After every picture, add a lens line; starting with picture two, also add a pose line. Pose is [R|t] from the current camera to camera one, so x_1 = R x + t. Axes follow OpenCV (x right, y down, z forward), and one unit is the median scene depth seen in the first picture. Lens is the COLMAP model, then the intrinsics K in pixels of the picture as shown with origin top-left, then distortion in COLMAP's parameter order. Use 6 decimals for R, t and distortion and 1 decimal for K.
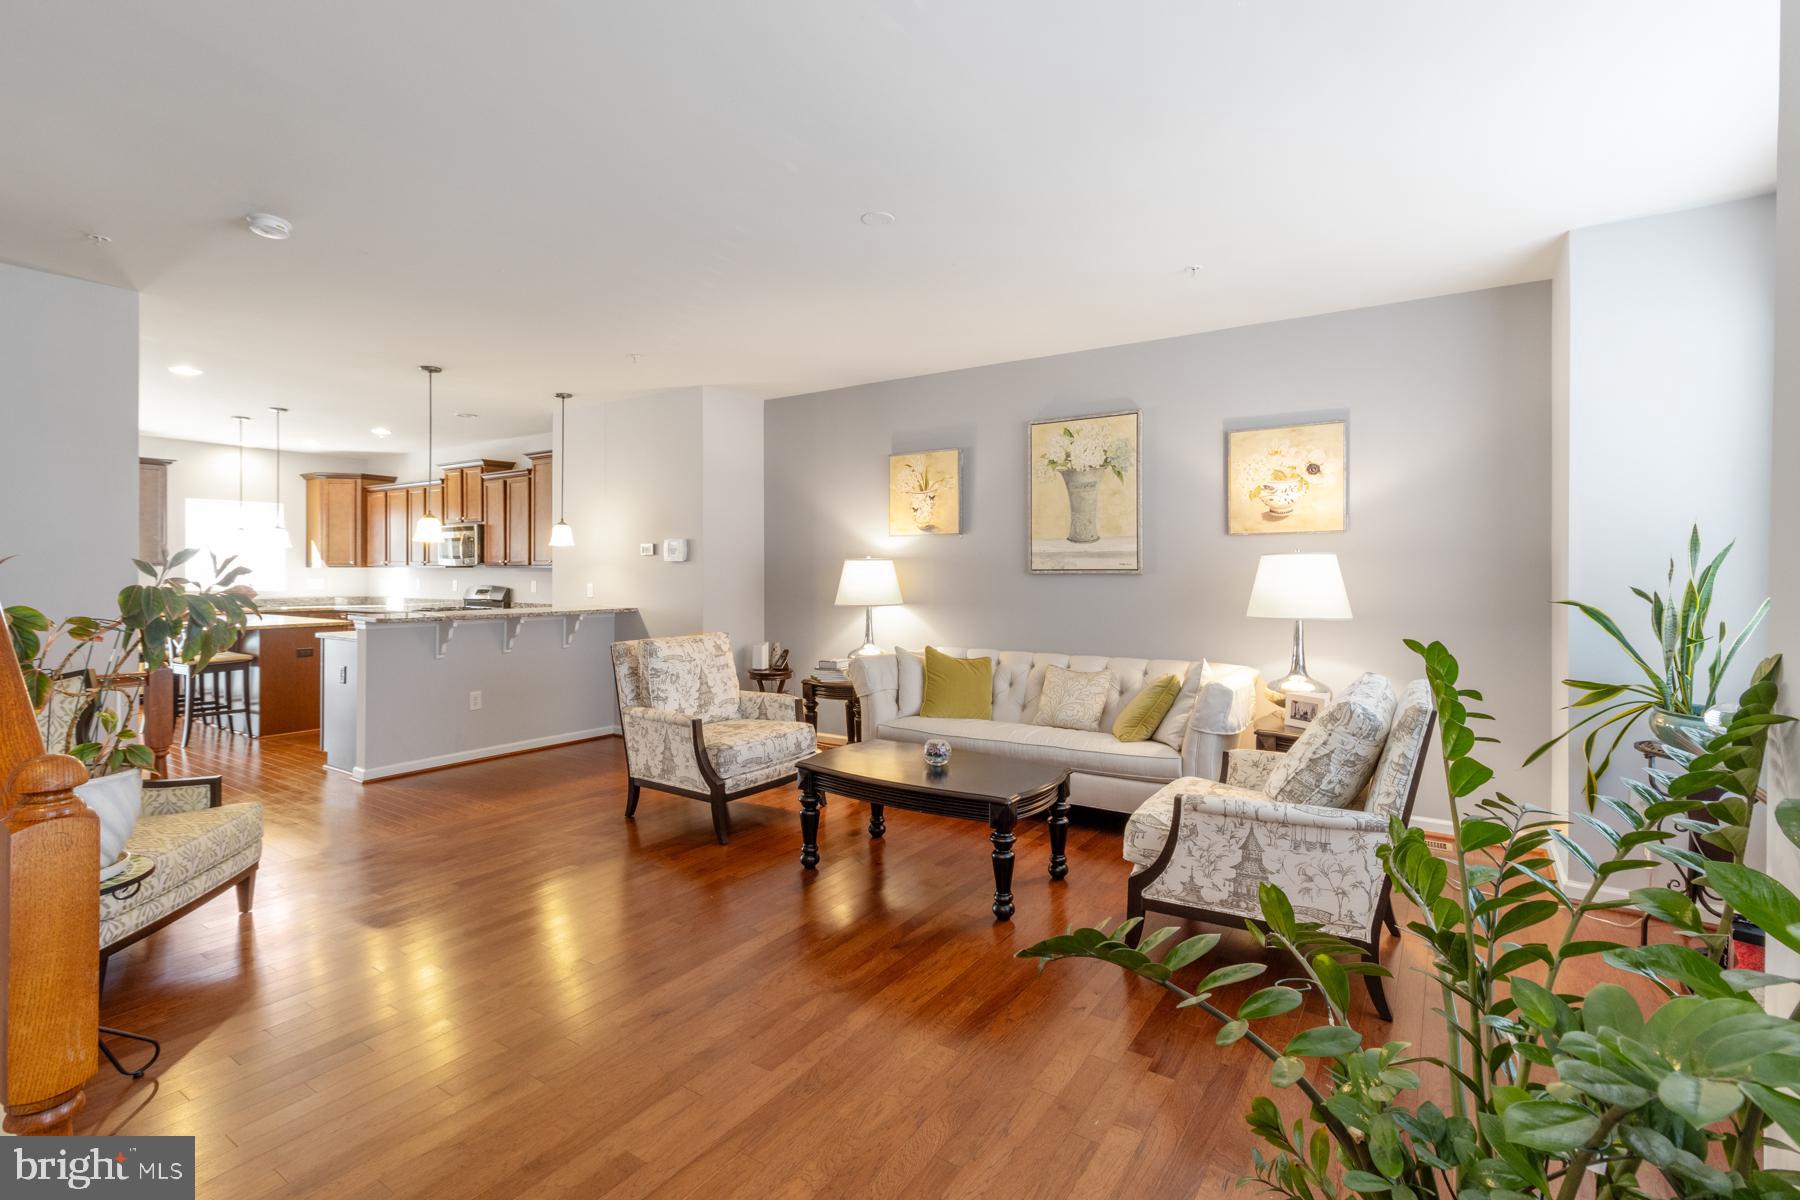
lens RADIAL K [[828.5, 0, 901.7], [0, 828.5, 573.5], [0, 0, 1]] dist [0.001063, 0.000342]
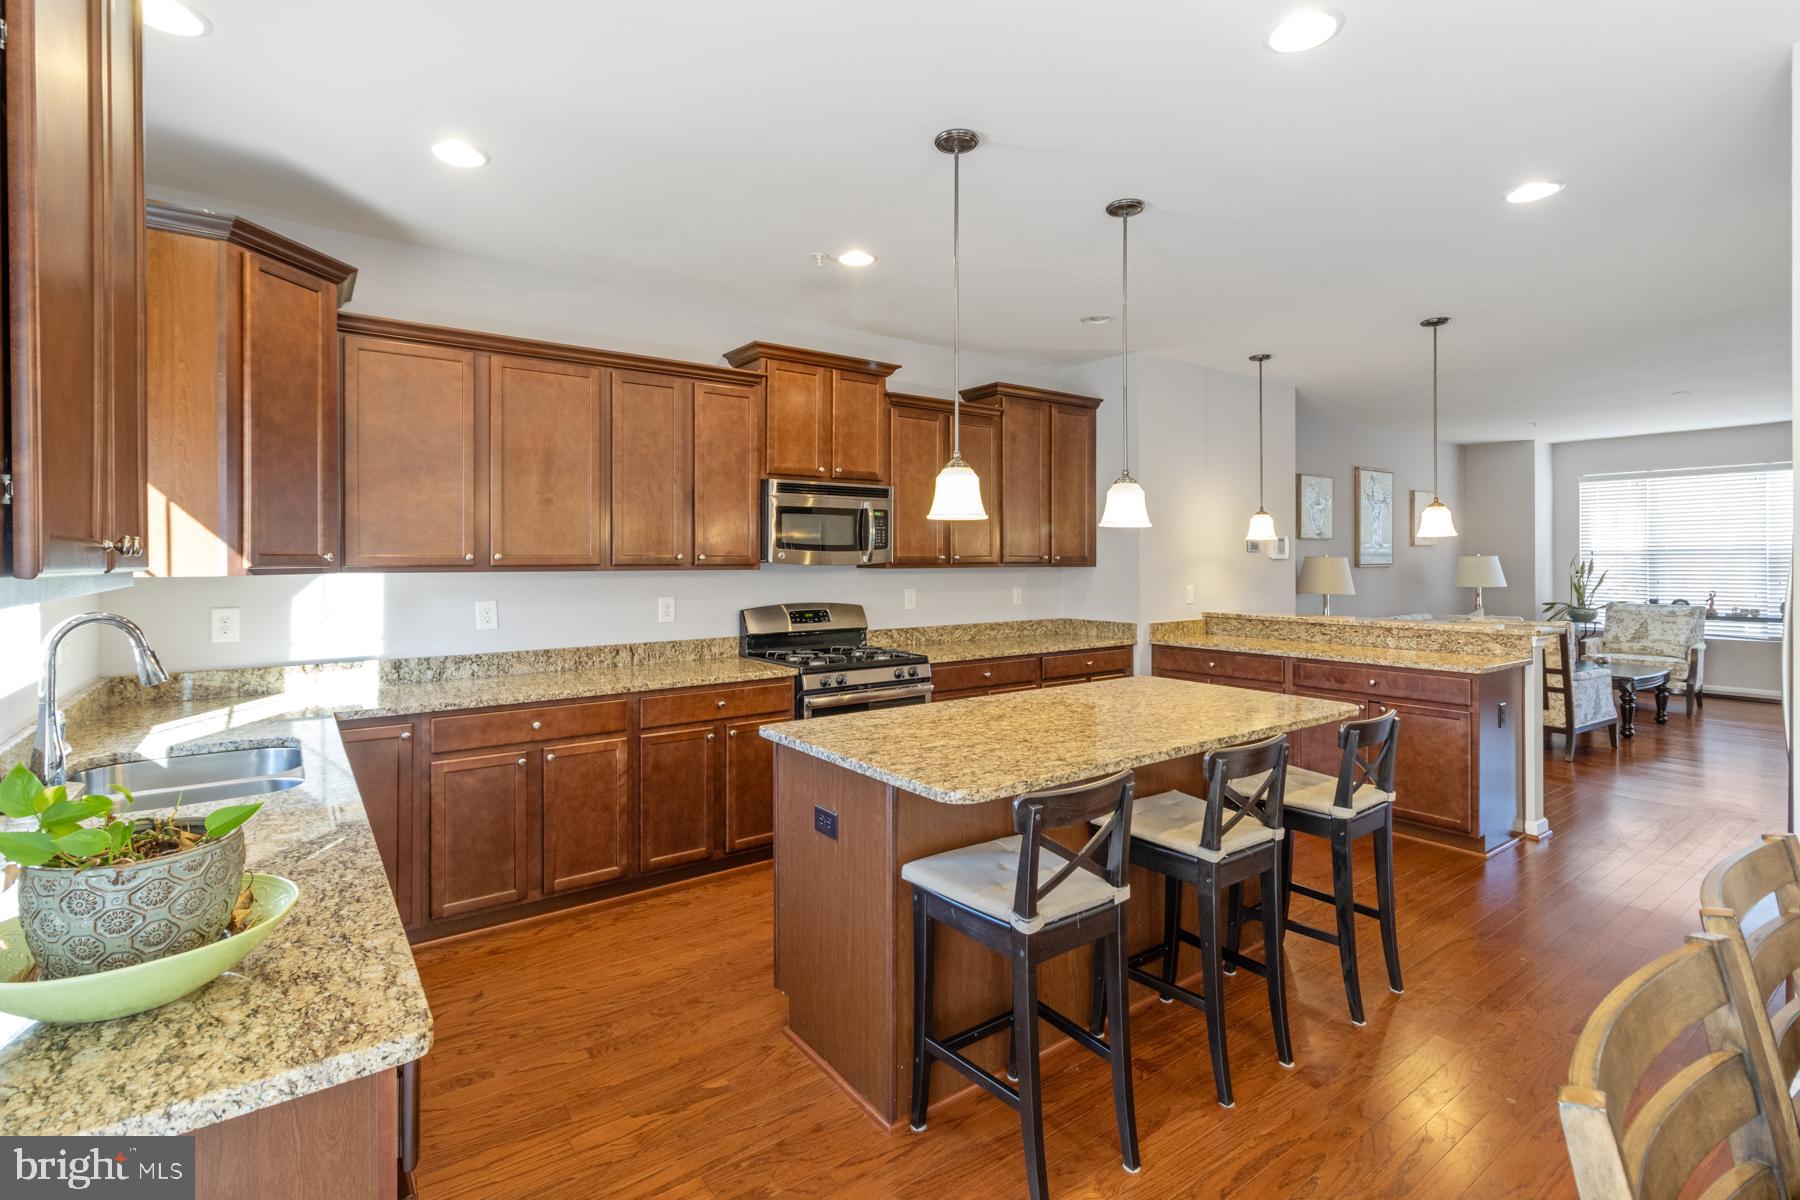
lens RADIAL K [[839.4, 0, 901.8], [0, 839.4, 557.2], [0, 0, 1]] dist [-0.001358, -0.000162]
pose [[0.340255, -0.000474, 0.940333, -1.455105], [0.005942, 0.999981, -0.001646, -0.018937], [-0.940314, 0.006147, 0.340252, 1.164109]]
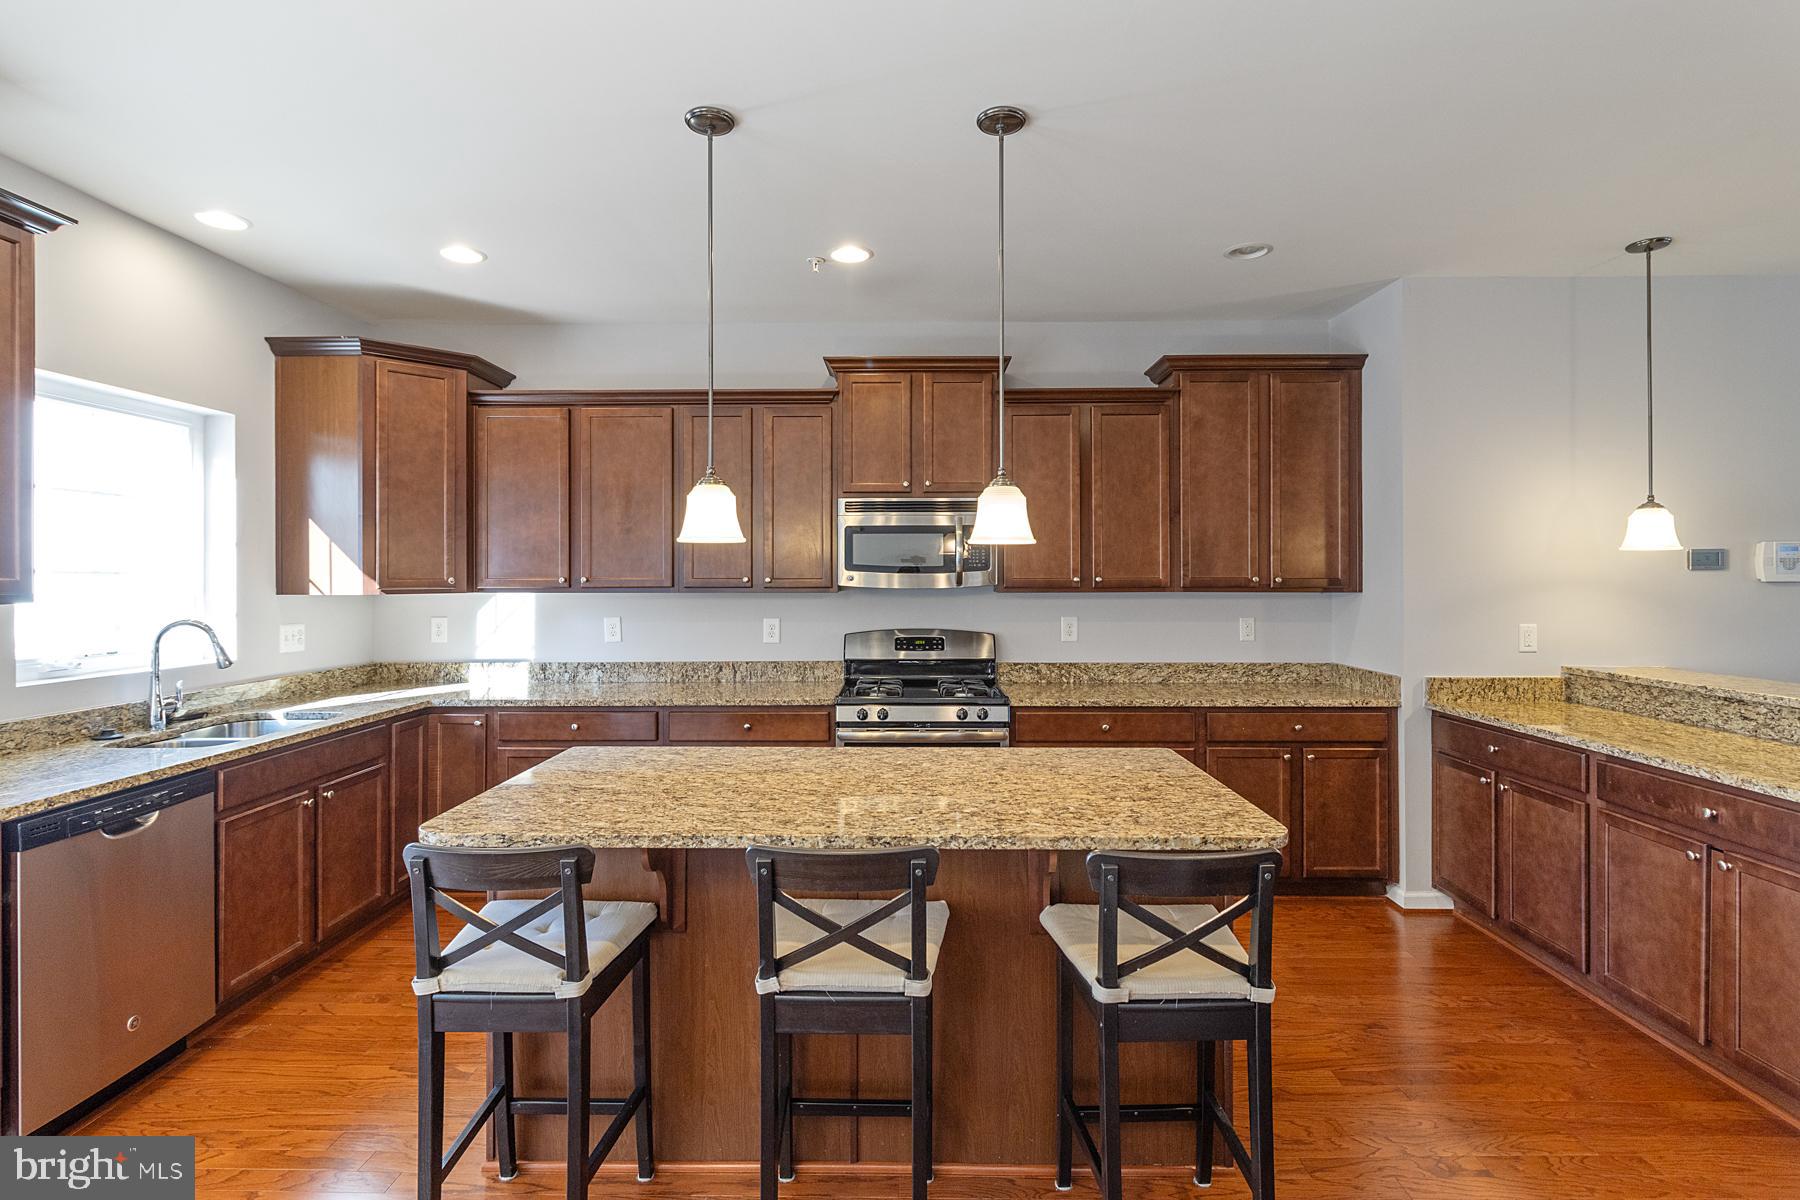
lens RADIAL K [[885.6, 0, 902.9], [0, 885.6, 573.2], [0, 0, 1]] dist [-0.001080, -0.000765]
pose [[0.840776, -0.002128, 0.541379, -1.177081], [0.005637, 0.999972, -0.004823, -0.022350], [-0.541354, 0.007107, 0.840765, 0.884427]]
